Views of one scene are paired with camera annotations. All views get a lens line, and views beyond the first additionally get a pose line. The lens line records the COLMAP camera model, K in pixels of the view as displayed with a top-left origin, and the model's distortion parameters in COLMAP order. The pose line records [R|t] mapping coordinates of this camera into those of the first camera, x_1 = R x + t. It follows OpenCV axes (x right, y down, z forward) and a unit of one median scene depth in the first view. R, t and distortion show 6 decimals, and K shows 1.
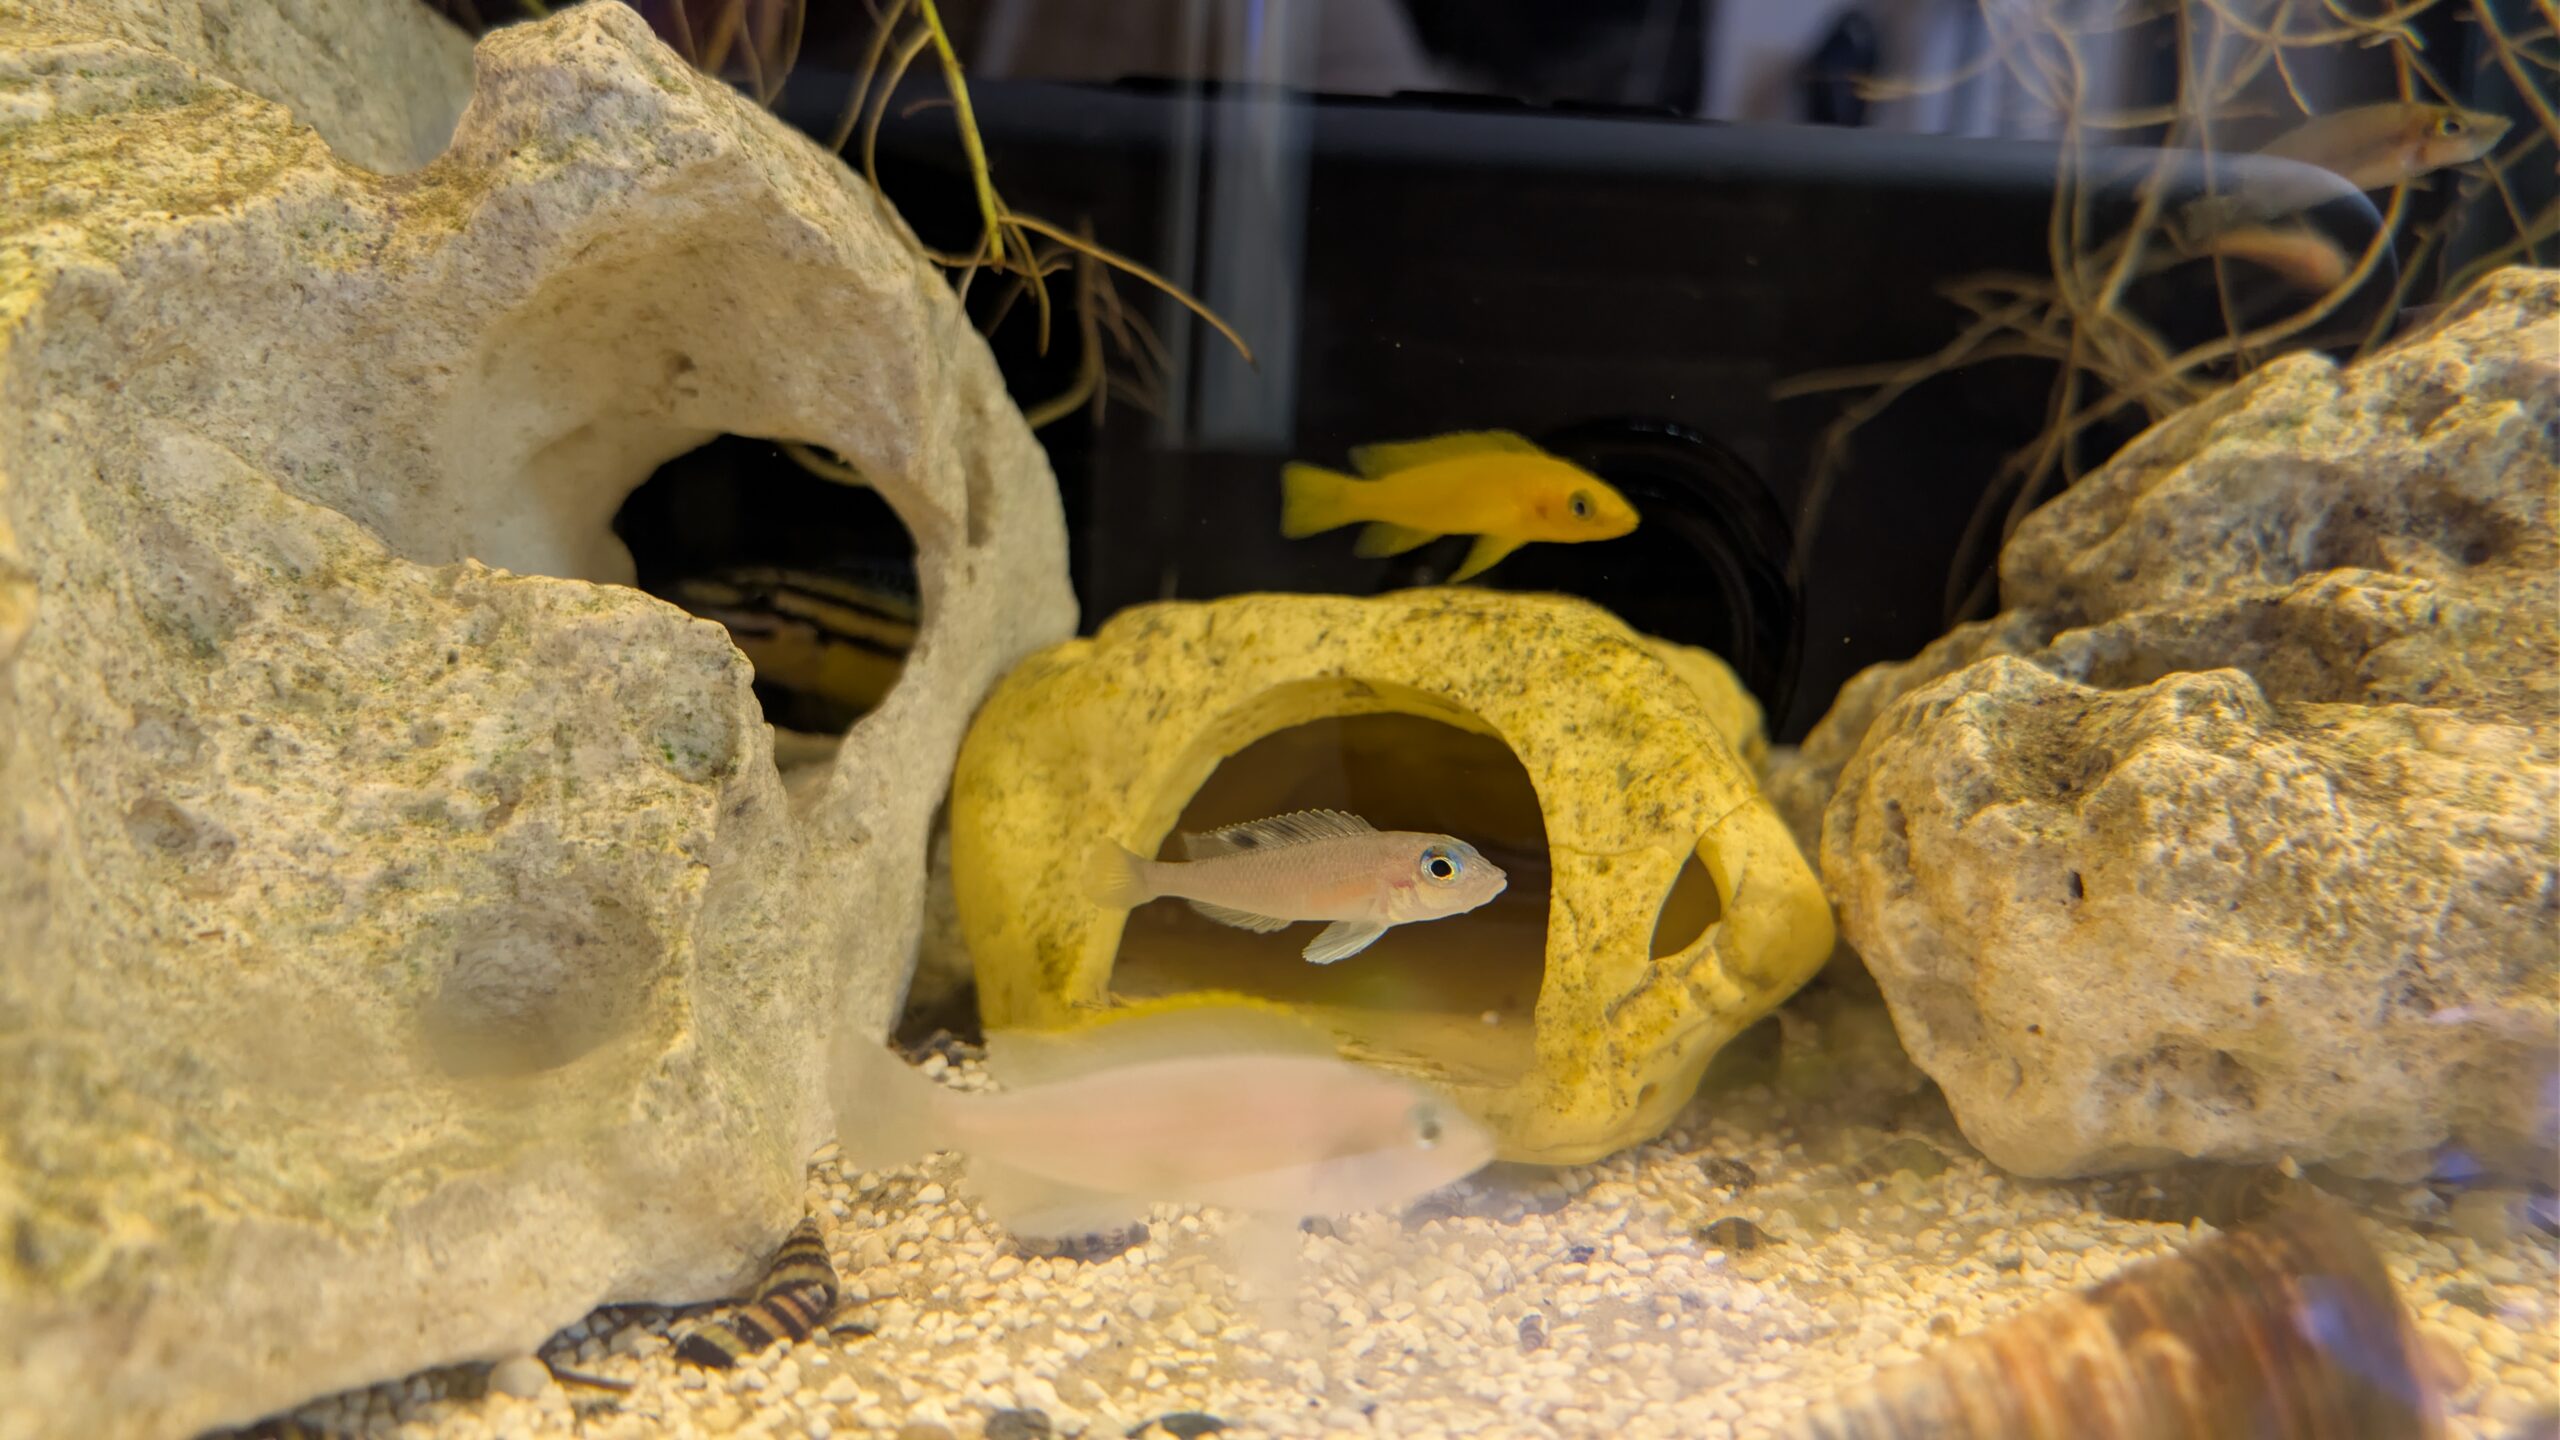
lens RADIAL K [[1818.7, 0, 1272.0], [0, 1818.7, 699.8], [0, 0, 1]] dist [0.014948, -0.021577]
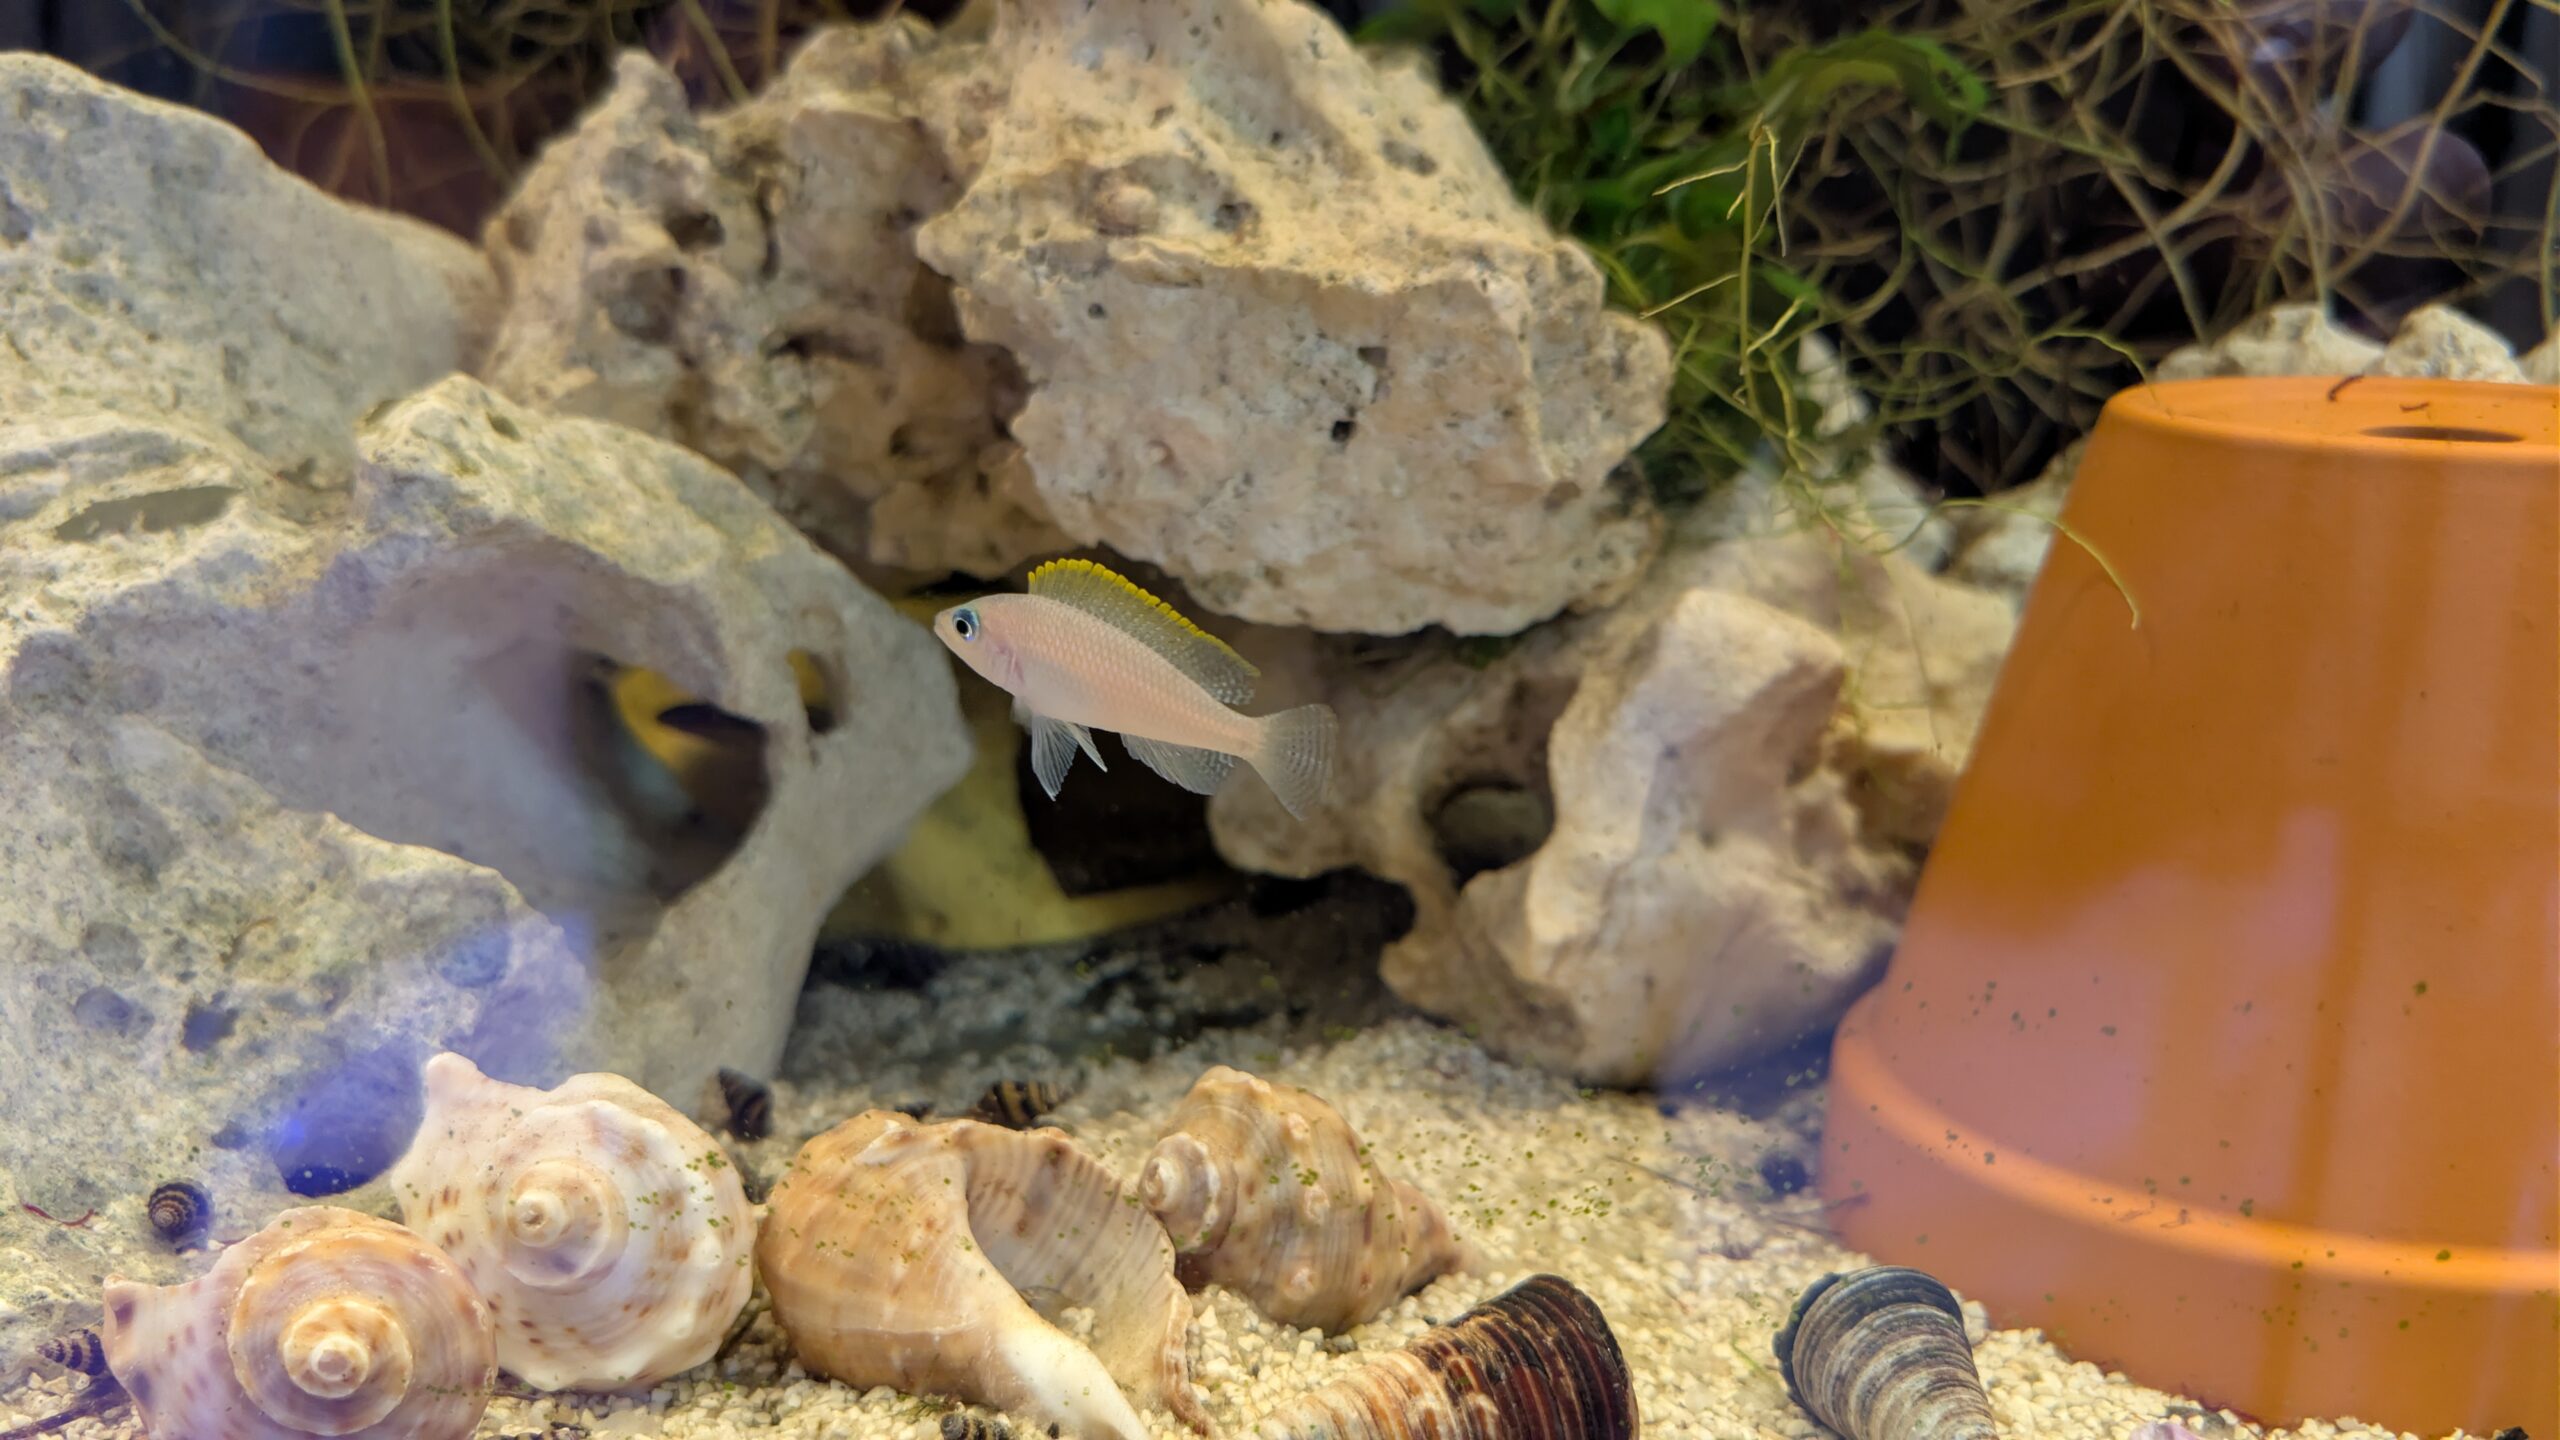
lens RADIAL K [[1818.7, 0, 1299.0], [0, 1818.7, 707.0], [0, 0, 1]] dist [0.014948, -0.021577]
pose [[0.968354, 0.078143, -0.237030, 0.619044], [-0.052585, 0.992281, 0.112305, -0.364175], [0.243976, -0.096287, 0.964989, -0.158623]]
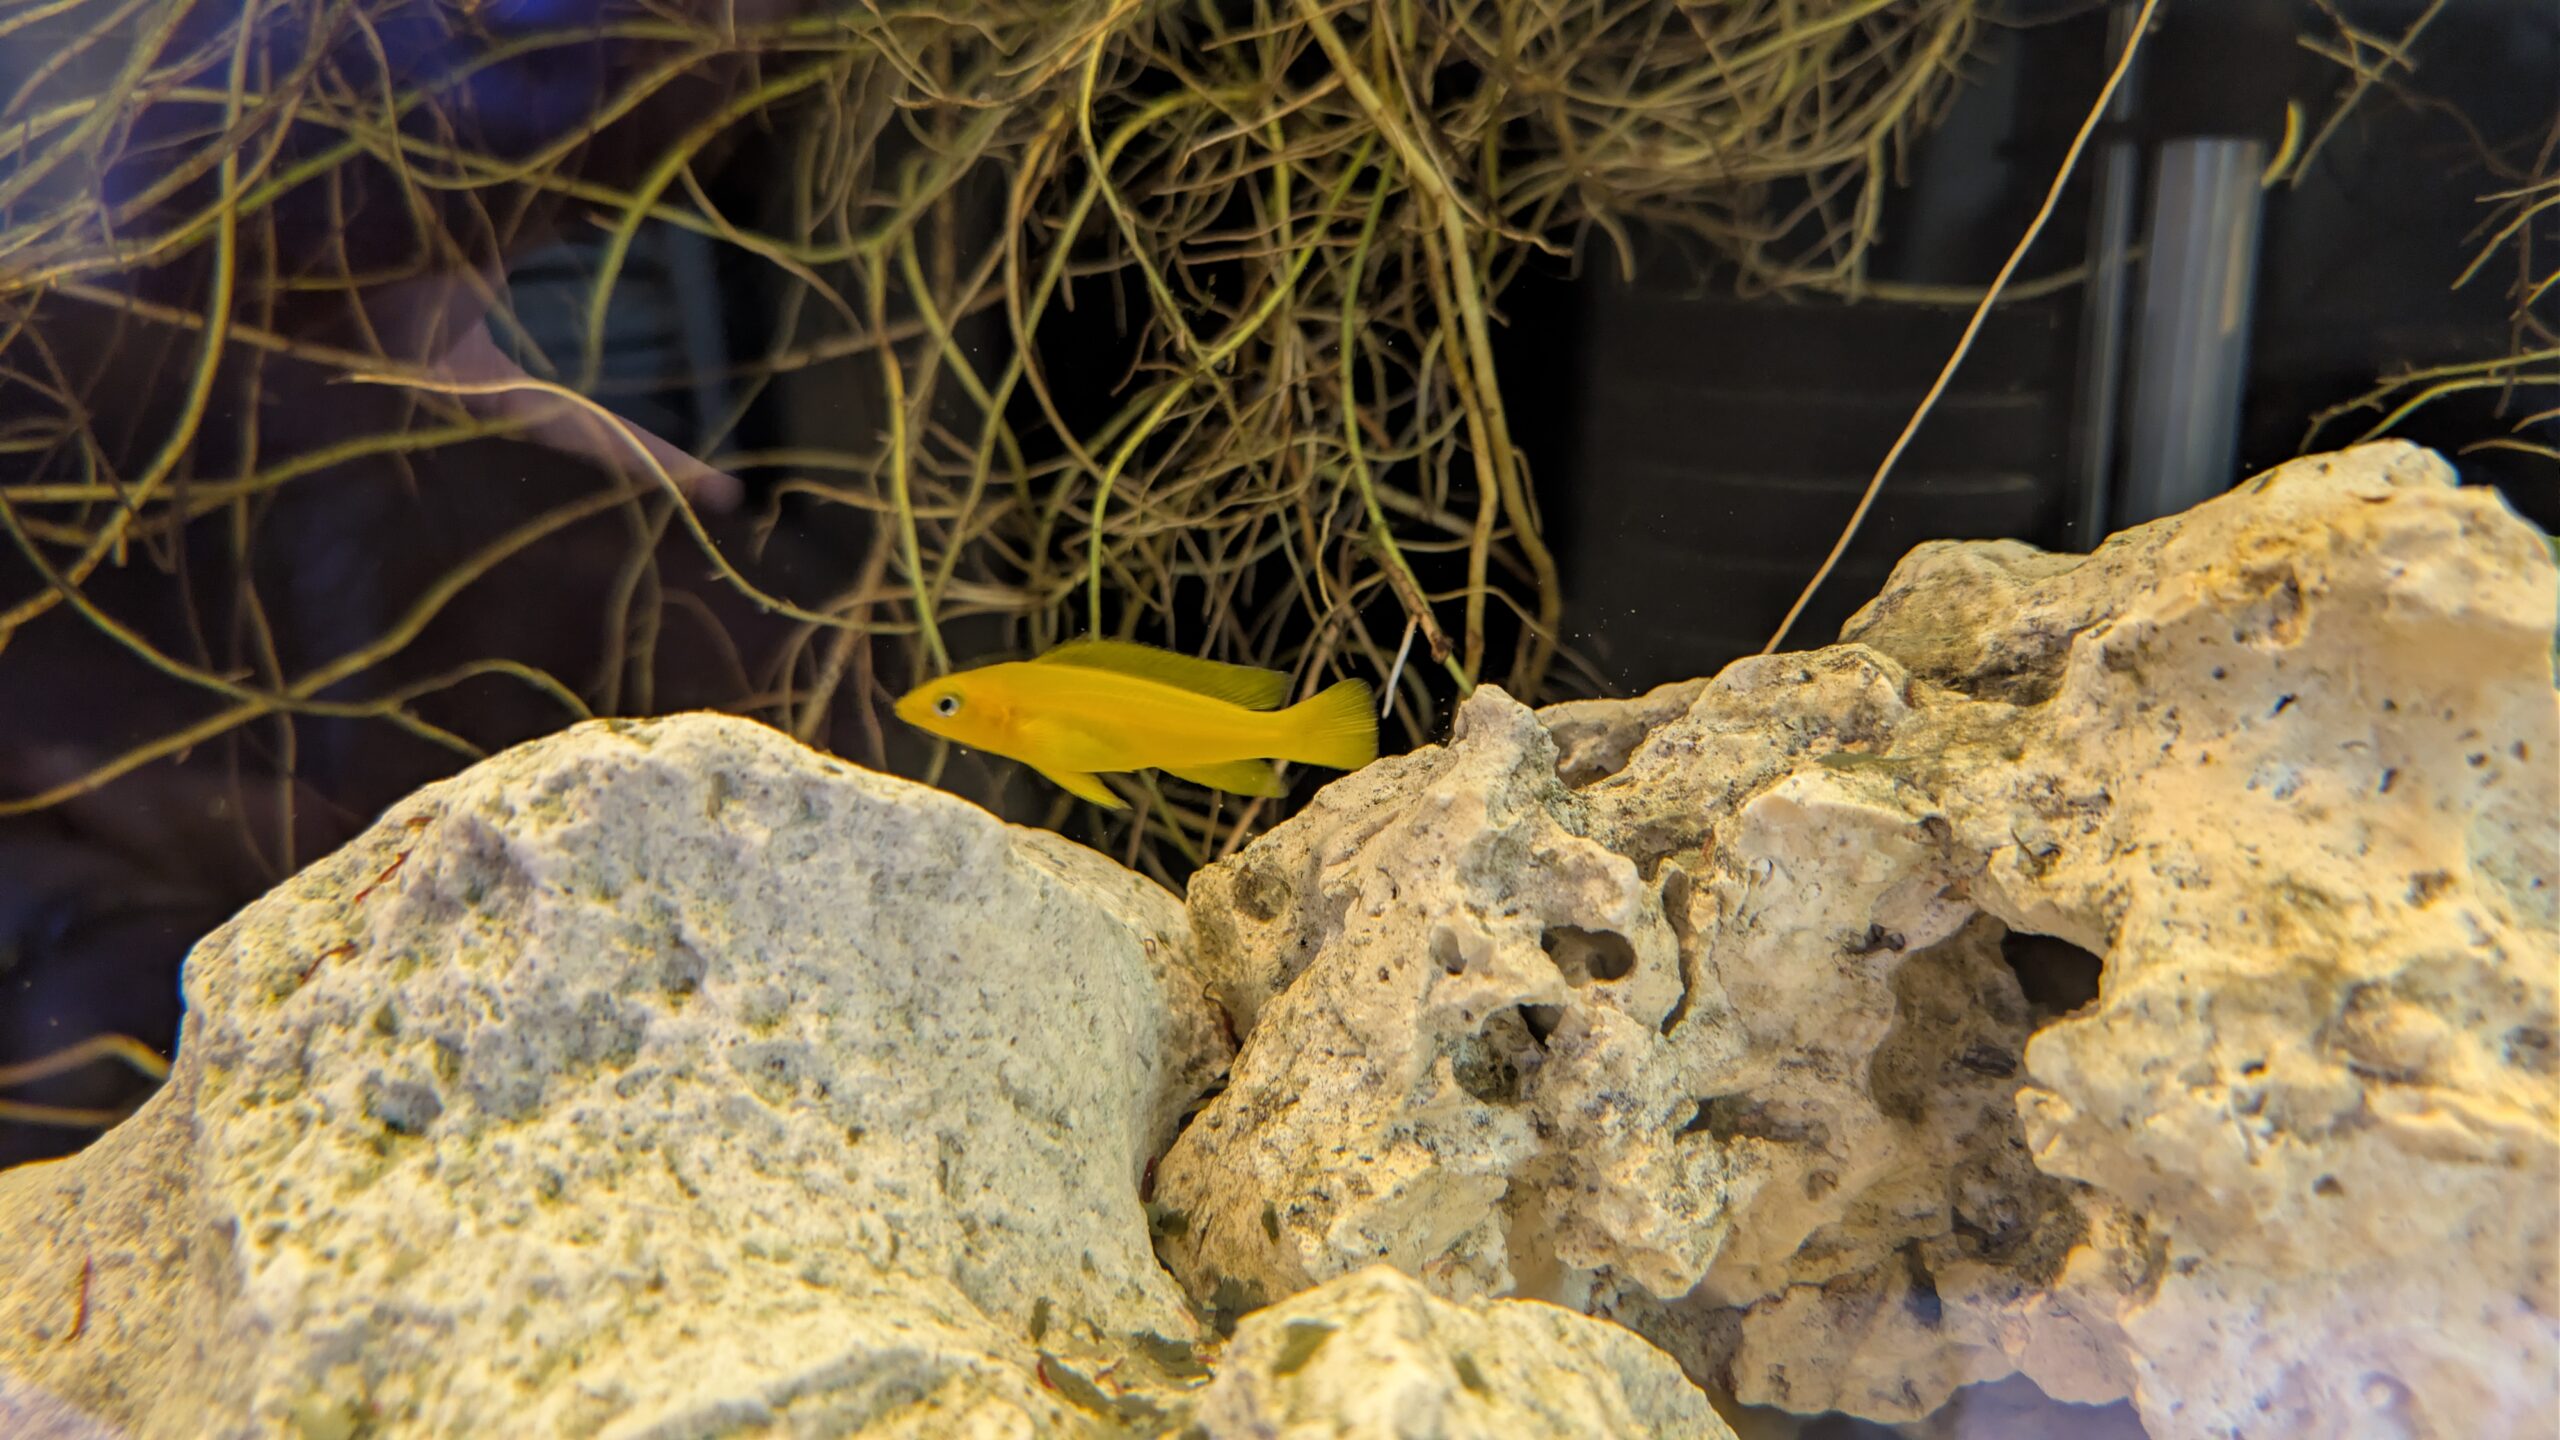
lens RADIAL K [[1818.7, 0, 1296.0], [0, 1818.7, 747.2], [0, 0, 1]] dist [0.014948, -0.021577]
pose [[0.957782, 0.101525, -0.268971, -0.234805], [-0.103868, 0.994576, 0.005545, -0.700077], [0.268075, 0.022627, 0.963132, 0.212467]]
